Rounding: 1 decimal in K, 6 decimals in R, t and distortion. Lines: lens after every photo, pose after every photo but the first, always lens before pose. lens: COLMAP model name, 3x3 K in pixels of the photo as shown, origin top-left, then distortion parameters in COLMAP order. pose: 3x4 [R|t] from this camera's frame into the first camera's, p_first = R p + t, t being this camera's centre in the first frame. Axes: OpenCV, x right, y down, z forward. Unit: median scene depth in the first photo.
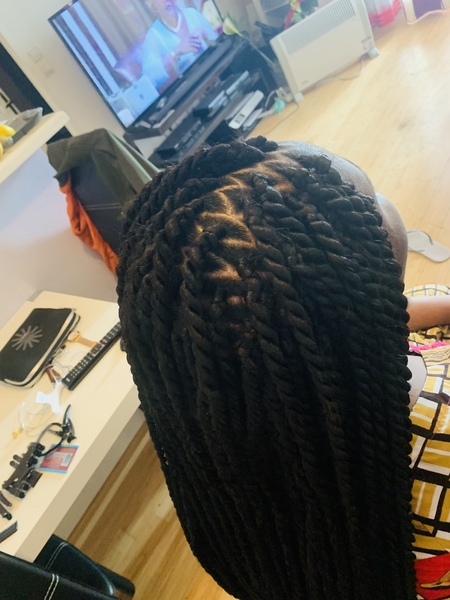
lens RADIAL K [[449.6, 0, 221.3], [0, 449.6, 301.7], [0, 0, 1]] dist [0.000148, -0.003768]
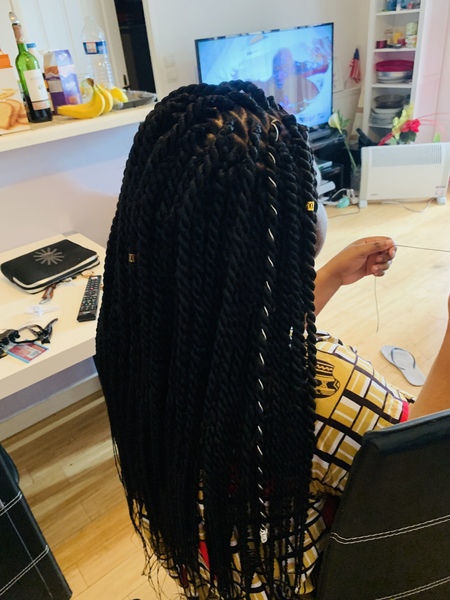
lens RADIAL K [[449.6, 0, 221.3], [0, 449.6, 301.7], [0, 0, 1]] dist [0.000148, -0.003768]
pose [[0.883532, 0.467536, -0.027950, 0.011378], [-0.467304, 0.875925, -0.119924, 0.046846], [-0.031587, 0.119017, 0.992390, -0.041978]]
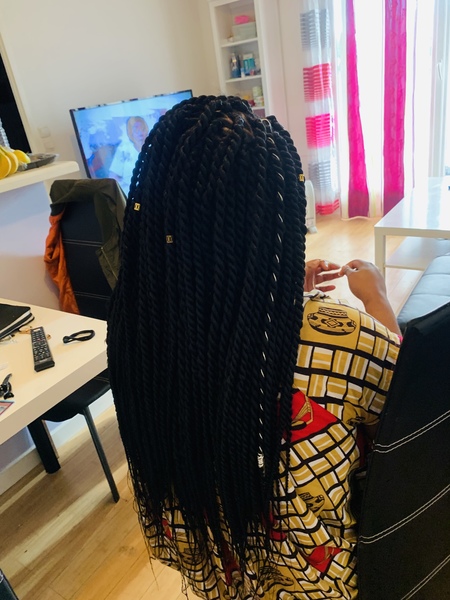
lens RADIAL K [[449.6, 0, 221.3], [0, 449.6, 301.7], [0, 0, 1]] dist [0.000148, -0.003768]
pose [[0.942365, 0.300293, 0.147554, -0.027079], [-0.239941, 0.913884, -0.327483, 0.103306], [-0.233188, 0.273204, 0.933265, -0.049944]]
